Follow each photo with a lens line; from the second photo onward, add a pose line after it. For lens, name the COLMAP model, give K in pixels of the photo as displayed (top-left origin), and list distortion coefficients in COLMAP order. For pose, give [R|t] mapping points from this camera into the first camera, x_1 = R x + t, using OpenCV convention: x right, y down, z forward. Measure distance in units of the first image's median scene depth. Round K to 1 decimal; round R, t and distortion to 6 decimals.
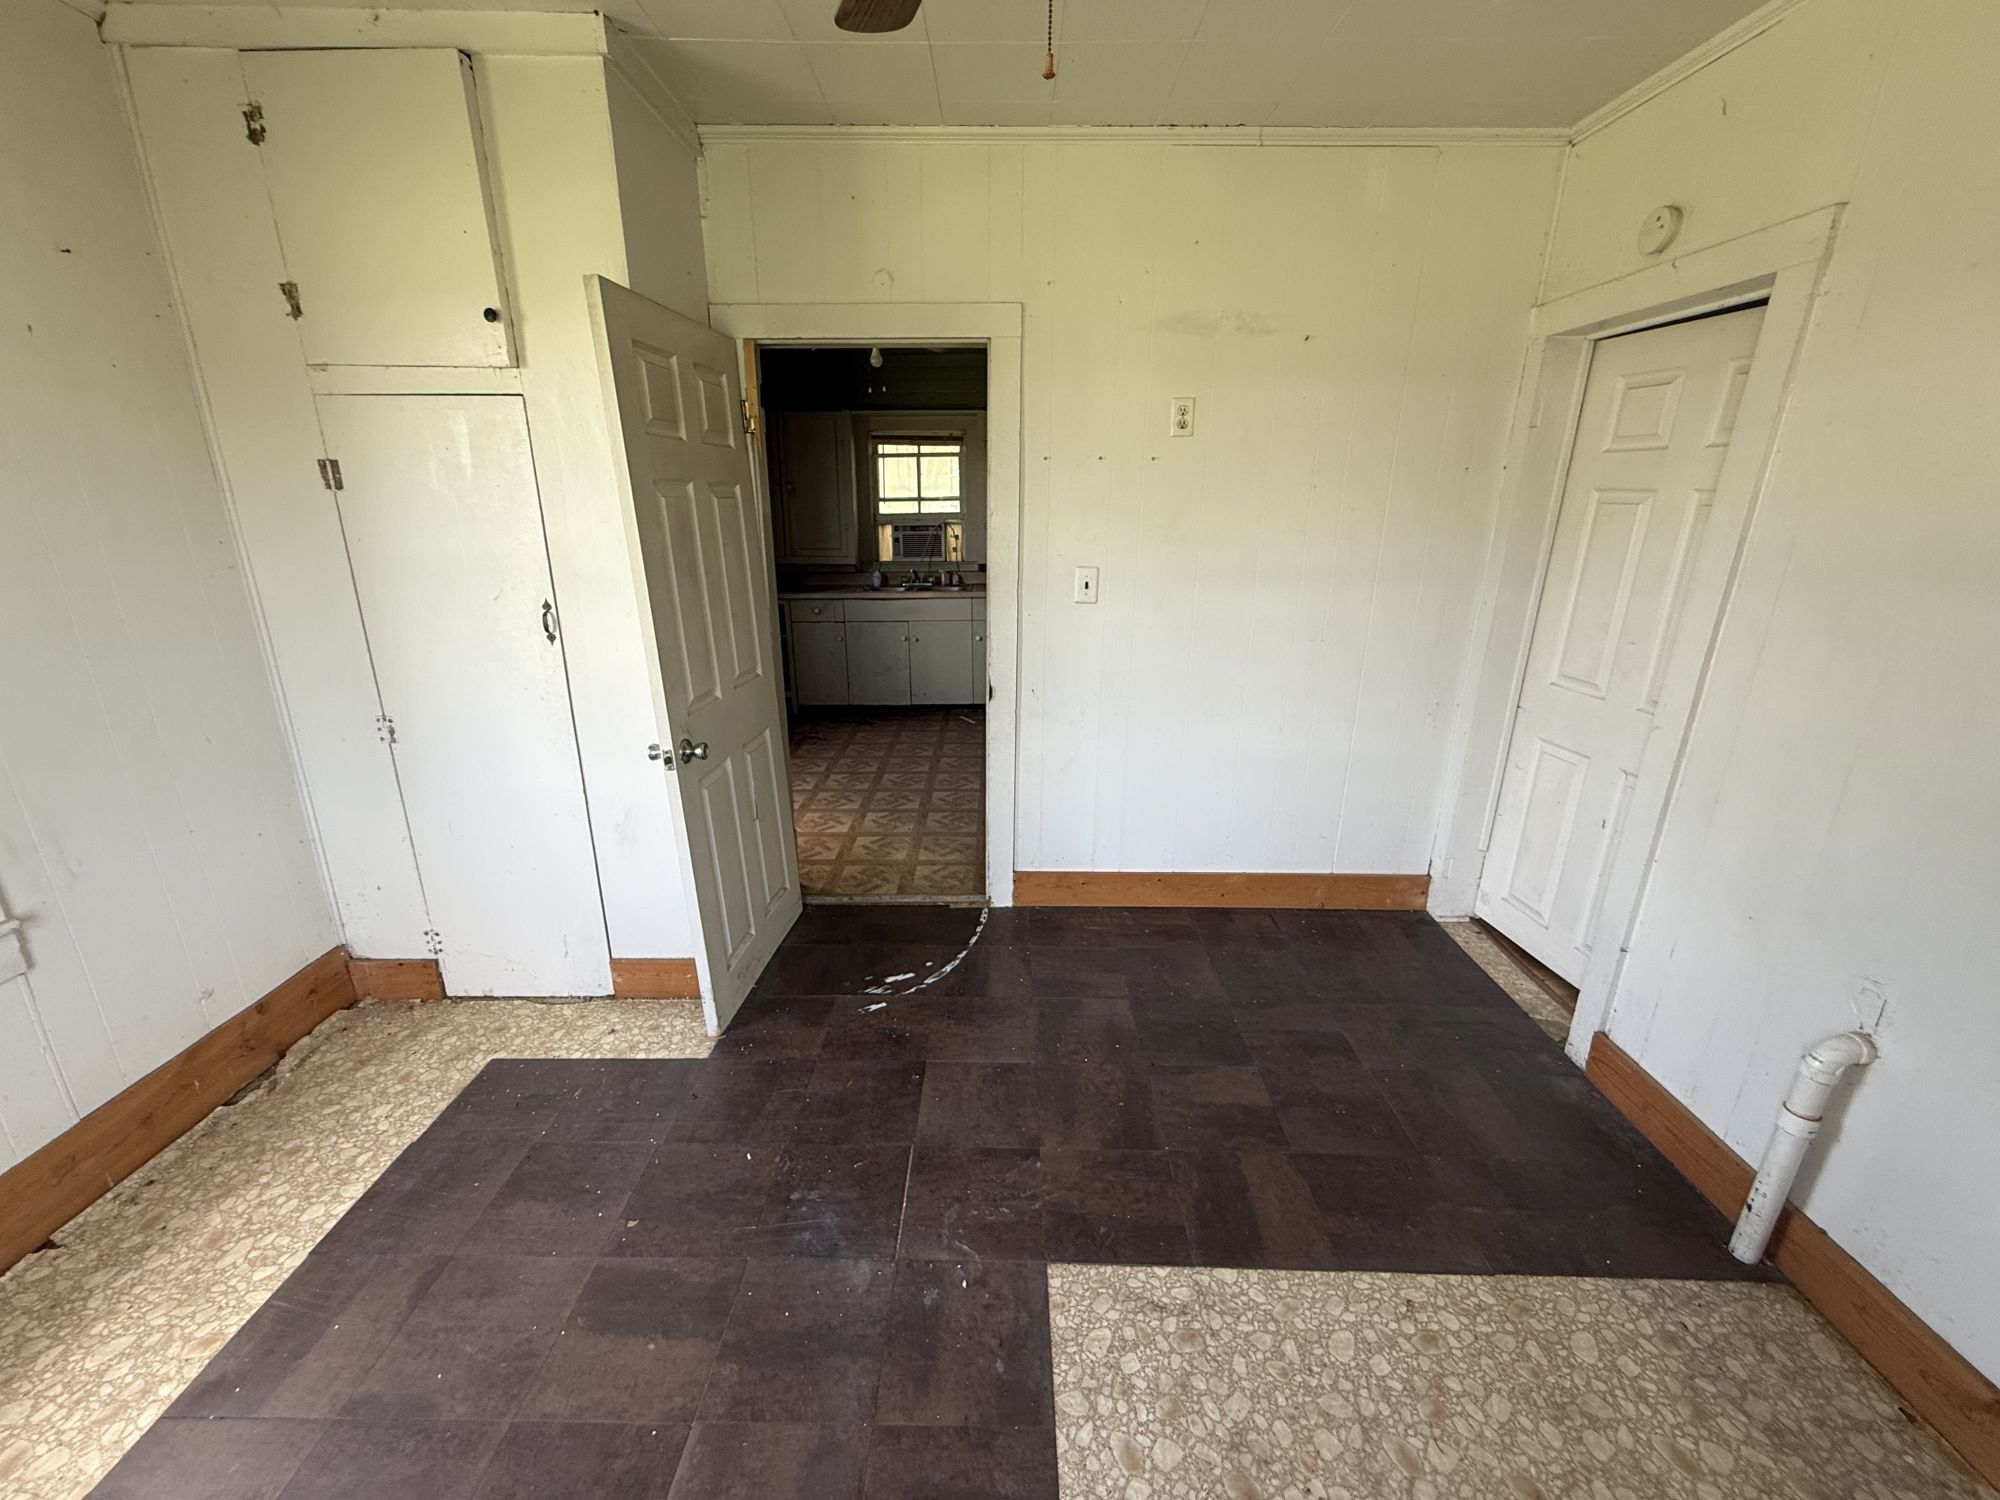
lens RADIAL K [[799.5, 0, 998.0], [0, 799.5, 753.7], [0, 0, 1]] dist [0.002695, 0.001062]
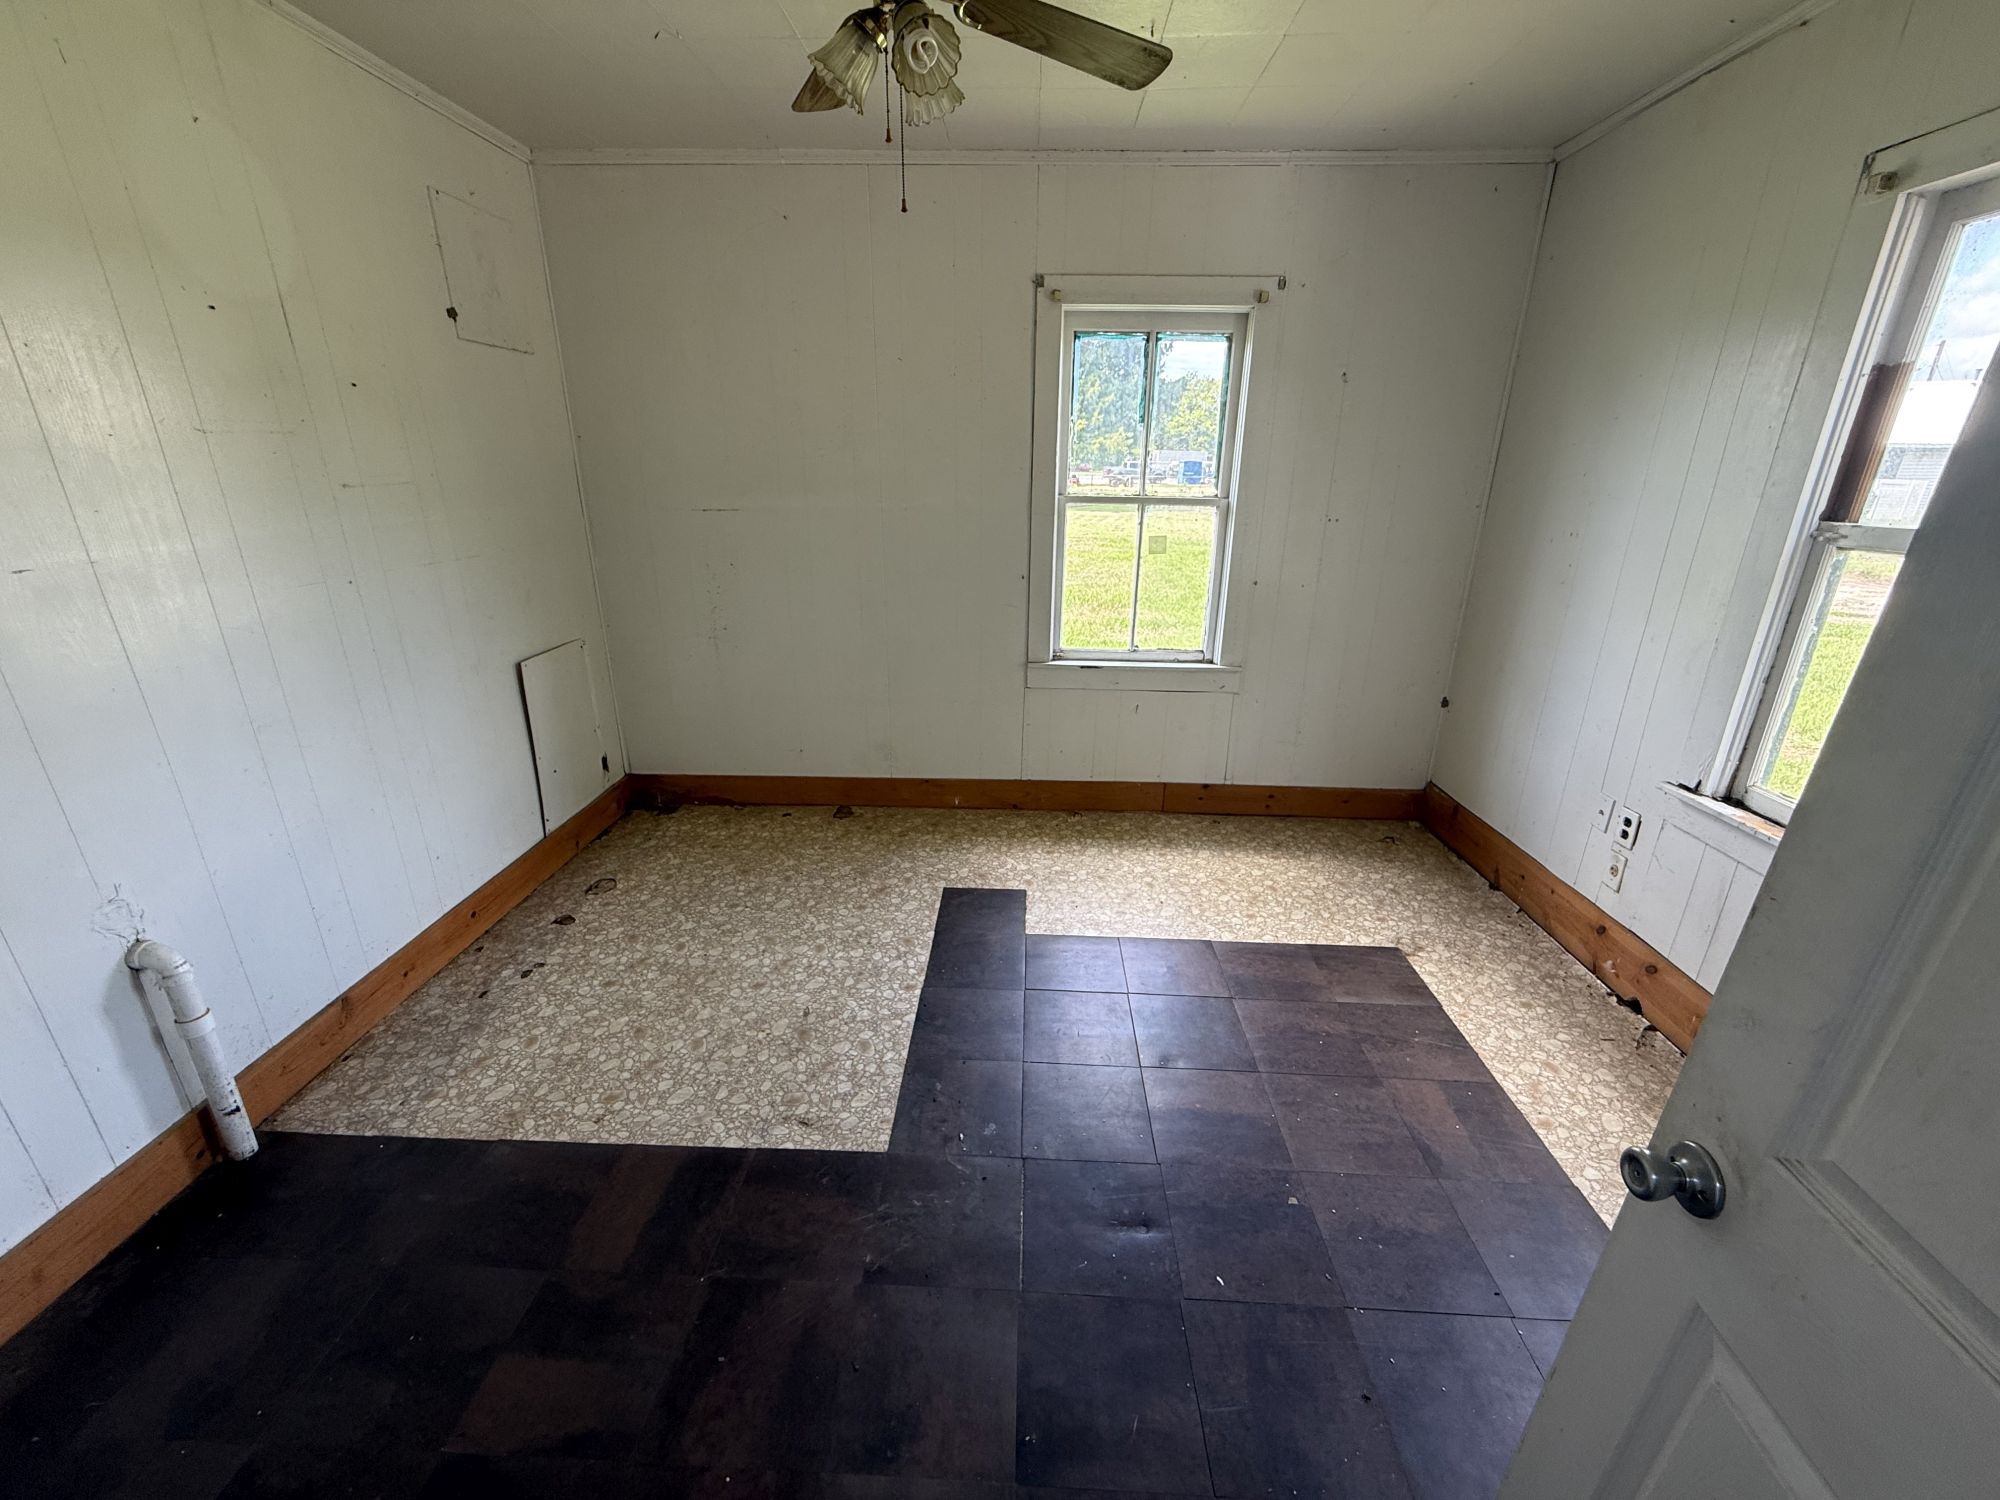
lens RADIAL K [[799.5, 0, 995.0], [0, 799.5, 748.3], [0, 0, 1]] dist [0.002695, 0.001062]
pose [[-0.999277, -0.024682, 0.028905, -0.181801], [-0.001658, 0.788056, 0.615601, -0.835109], [-0.037973, 0.615109, -0.787527, 2.588242]]
